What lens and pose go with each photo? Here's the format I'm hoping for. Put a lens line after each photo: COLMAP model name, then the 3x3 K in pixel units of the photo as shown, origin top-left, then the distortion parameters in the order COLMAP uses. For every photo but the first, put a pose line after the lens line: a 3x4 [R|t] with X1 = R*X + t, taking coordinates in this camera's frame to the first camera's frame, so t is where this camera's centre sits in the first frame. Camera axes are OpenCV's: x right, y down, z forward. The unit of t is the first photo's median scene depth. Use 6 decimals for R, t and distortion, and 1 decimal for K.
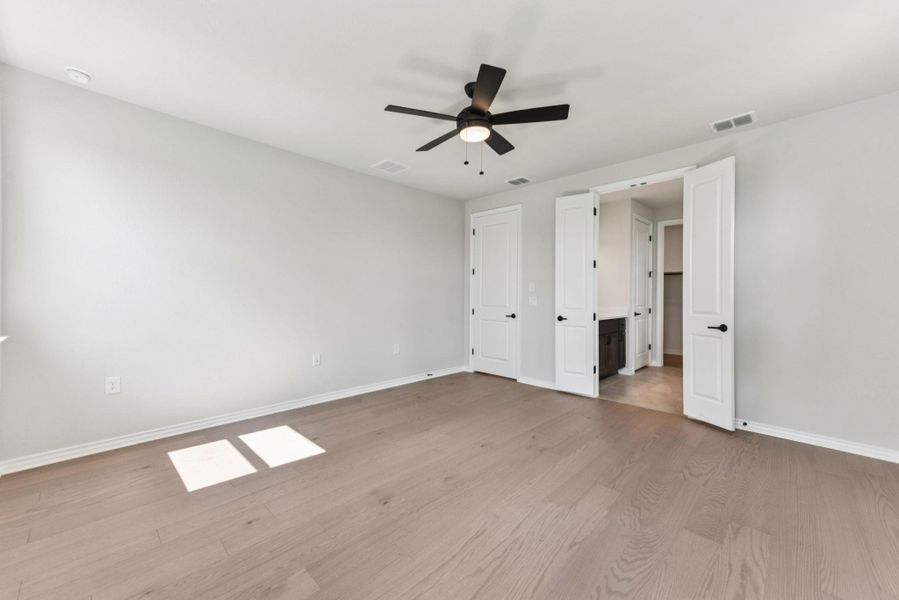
lens RADIAL K [[354.3, 0, 447.3], [0, 354.3, 291.5], [0, 0, 1]] dist [0.022437, 0.000054]
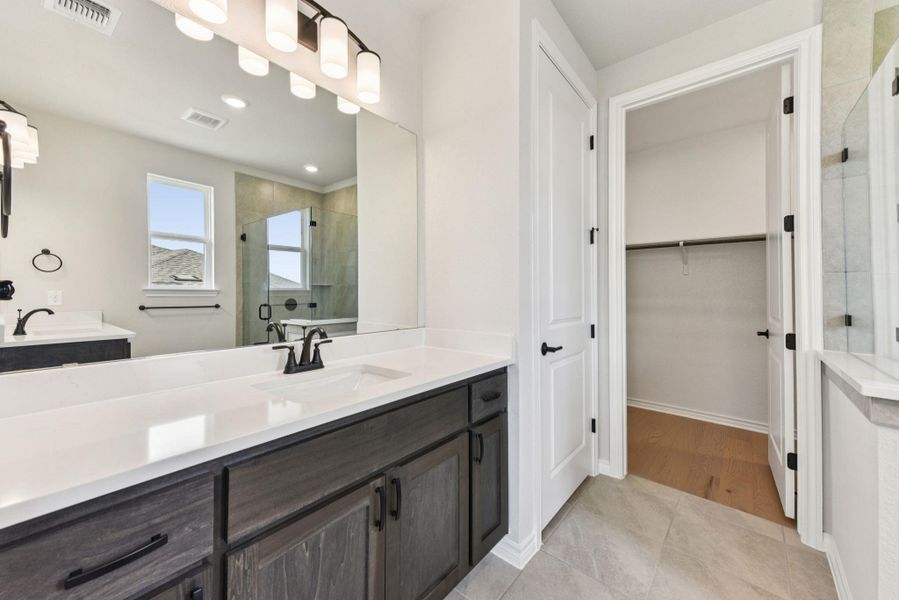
lens RADIAL K [[342.1, 0, 444.0], [0, 342.1, 285.3], [0, 0, 1]] dist [0.023450, 0.000158]
pose [[0.998102, -0.007420, 0.061138, 0.486822], [0.007879, 0.999943, -0.007270, 0.006970], [-0.061080, 0.007738, 0.998103, 0.806717]]
